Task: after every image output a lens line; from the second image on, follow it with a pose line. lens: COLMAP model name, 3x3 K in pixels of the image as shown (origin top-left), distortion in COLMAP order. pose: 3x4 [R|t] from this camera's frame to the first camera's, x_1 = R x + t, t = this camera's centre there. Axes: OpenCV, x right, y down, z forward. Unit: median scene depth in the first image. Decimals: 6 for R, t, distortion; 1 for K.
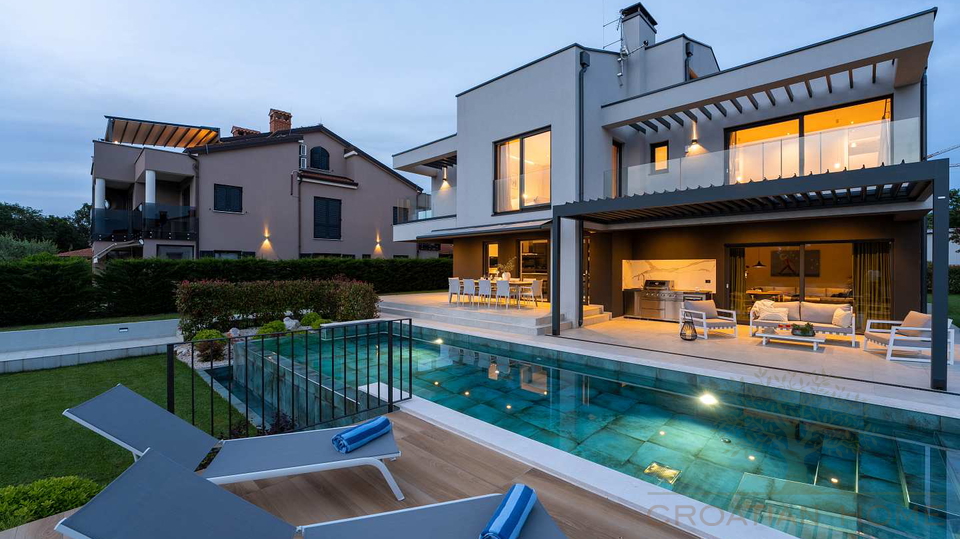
lens RADIAL K [[388.1, 0, 474.5], [0, 388.1, 271.2], [0, 0, 1]] dist [-0.014003, 0.001988]
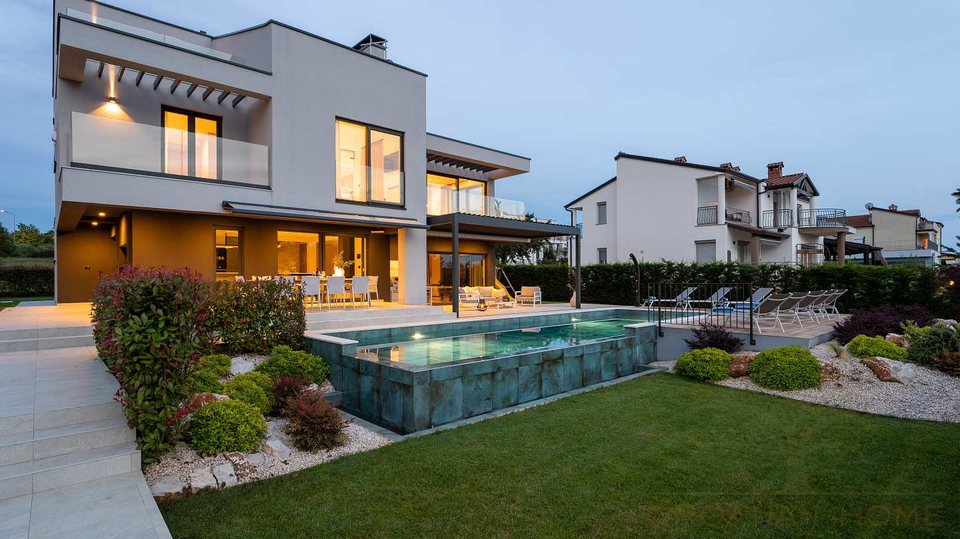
lens RADIAL K [[472.4, 0, 504.9], [0, 472.4, 272.4], [0, 0, 1]] dist [0.006106, 0.000089]
pose [[0.032055, 0.003426, 0.999480, -1.040411], [0.006668, 0.999971, -0.003642, 0.021156], [-0.999464, 0.006782, 0.032031, 0.627760]]
